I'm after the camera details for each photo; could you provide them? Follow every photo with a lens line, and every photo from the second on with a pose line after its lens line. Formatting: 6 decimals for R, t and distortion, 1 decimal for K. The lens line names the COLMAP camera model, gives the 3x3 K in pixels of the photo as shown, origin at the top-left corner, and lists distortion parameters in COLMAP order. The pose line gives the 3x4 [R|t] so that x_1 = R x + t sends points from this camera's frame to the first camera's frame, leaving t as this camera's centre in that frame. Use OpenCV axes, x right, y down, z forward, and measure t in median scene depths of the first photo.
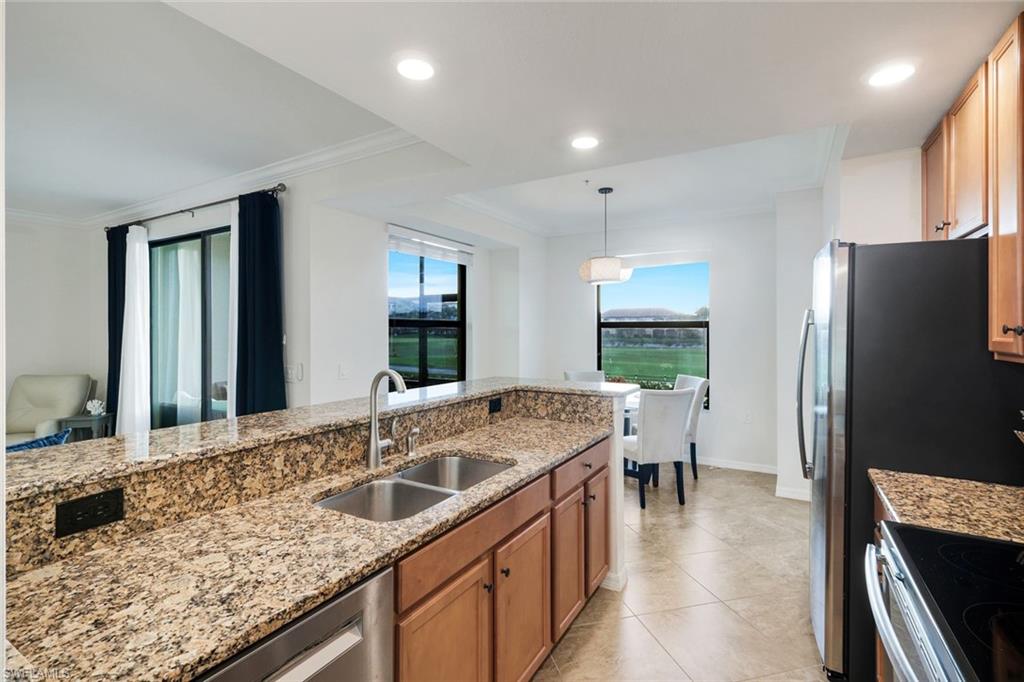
lens RADIAL K [[454.5, 0, 518.9], [0, 454.5, 331.6], [0, 0, 1]] dist [0.002618, 0.001564]
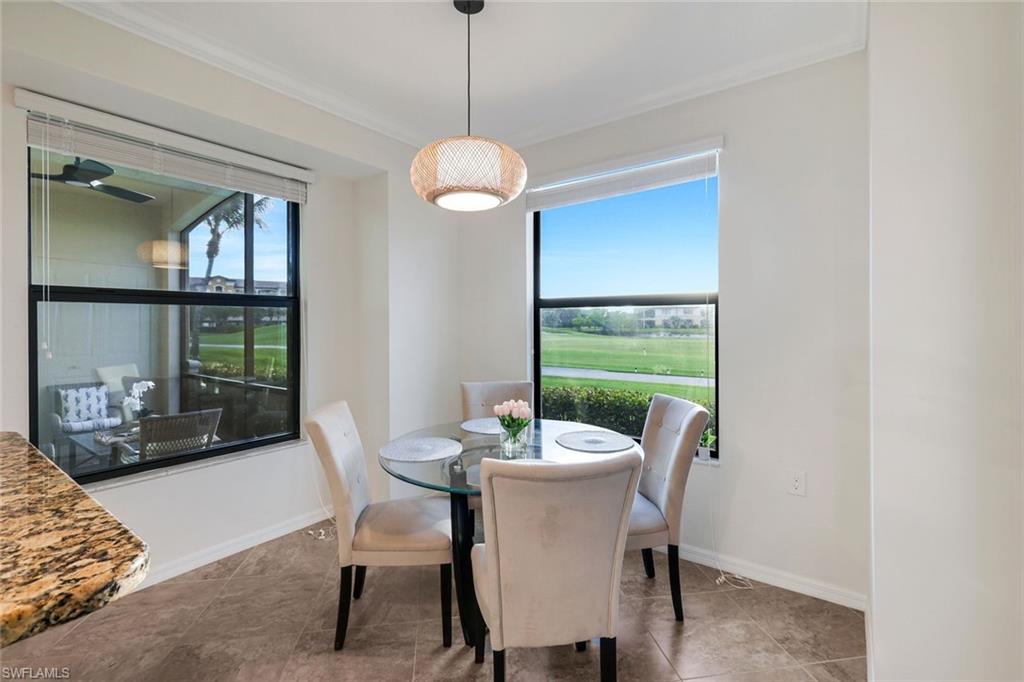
lens RADIAL K [[454.5, 0, 519.5], [0, 454.5, 321.1], [0, 0, 1]] dist [0.002618, 0.001564]
pose [[0.995629, -0.002954, -0.093349, 0.236184], [0.002641, 0.999990, -0.003471, 0.012990], [0.093359, 0.003210, 0.995627, 0.450903]]
